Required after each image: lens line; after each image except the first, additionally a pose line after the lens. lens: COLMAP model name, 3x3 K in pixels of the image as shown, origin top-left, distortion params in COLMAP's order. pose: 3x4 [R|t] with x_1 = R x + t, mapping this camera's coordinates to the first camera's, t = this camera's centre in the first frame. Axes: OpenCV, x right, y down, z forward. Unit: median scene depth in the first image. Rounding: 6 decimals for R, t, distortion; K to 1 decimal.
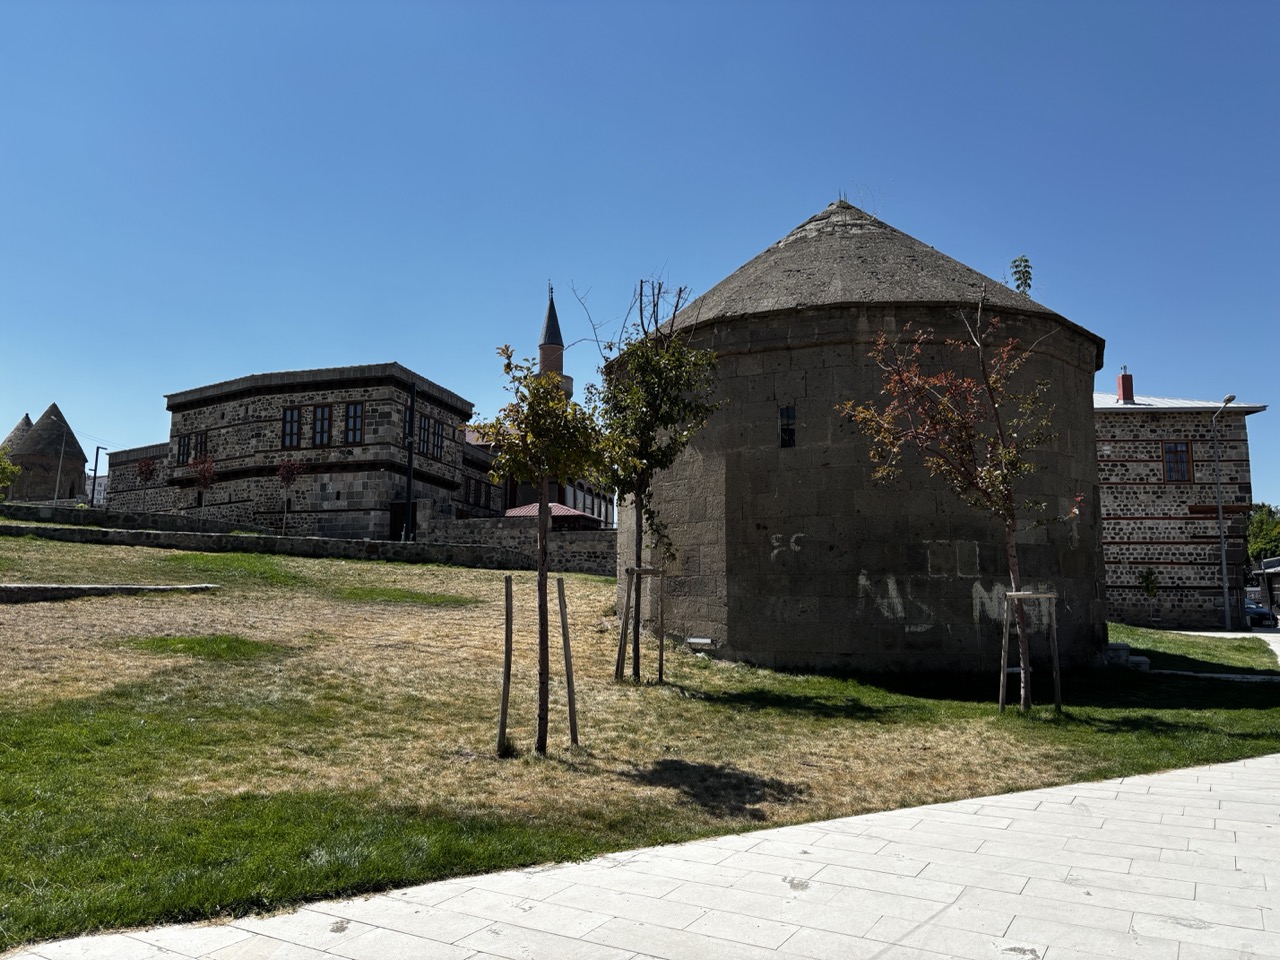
lens RADIAL K [[985.8, 0, 642.9], [0, 985.8, 478.1], [0, 0, 1]] dist [0.029604, -0.000996]
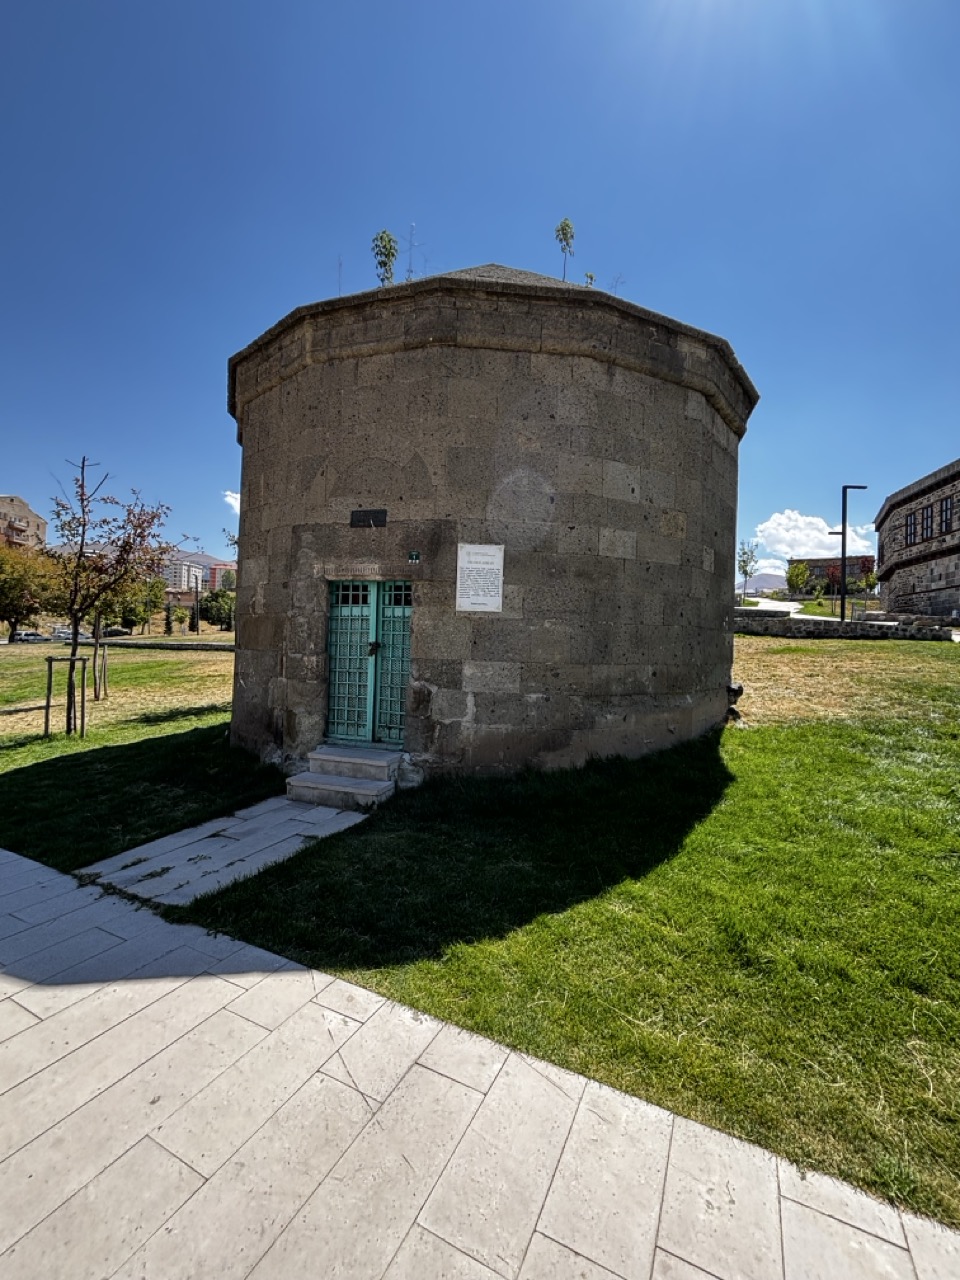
lens RADIAL K [[515.6, 0, 484.5], [0, 515.6, 639.7], [0, 0, 1]] dist [0.001104, -0.000057]
pose [[0.053742, -0.002143, -0.998553, 0.300605], [0.098914, 0.995091, 0.003188, 0.036919], [0.993644, -0.098942, 0.053691, 0.394576]]
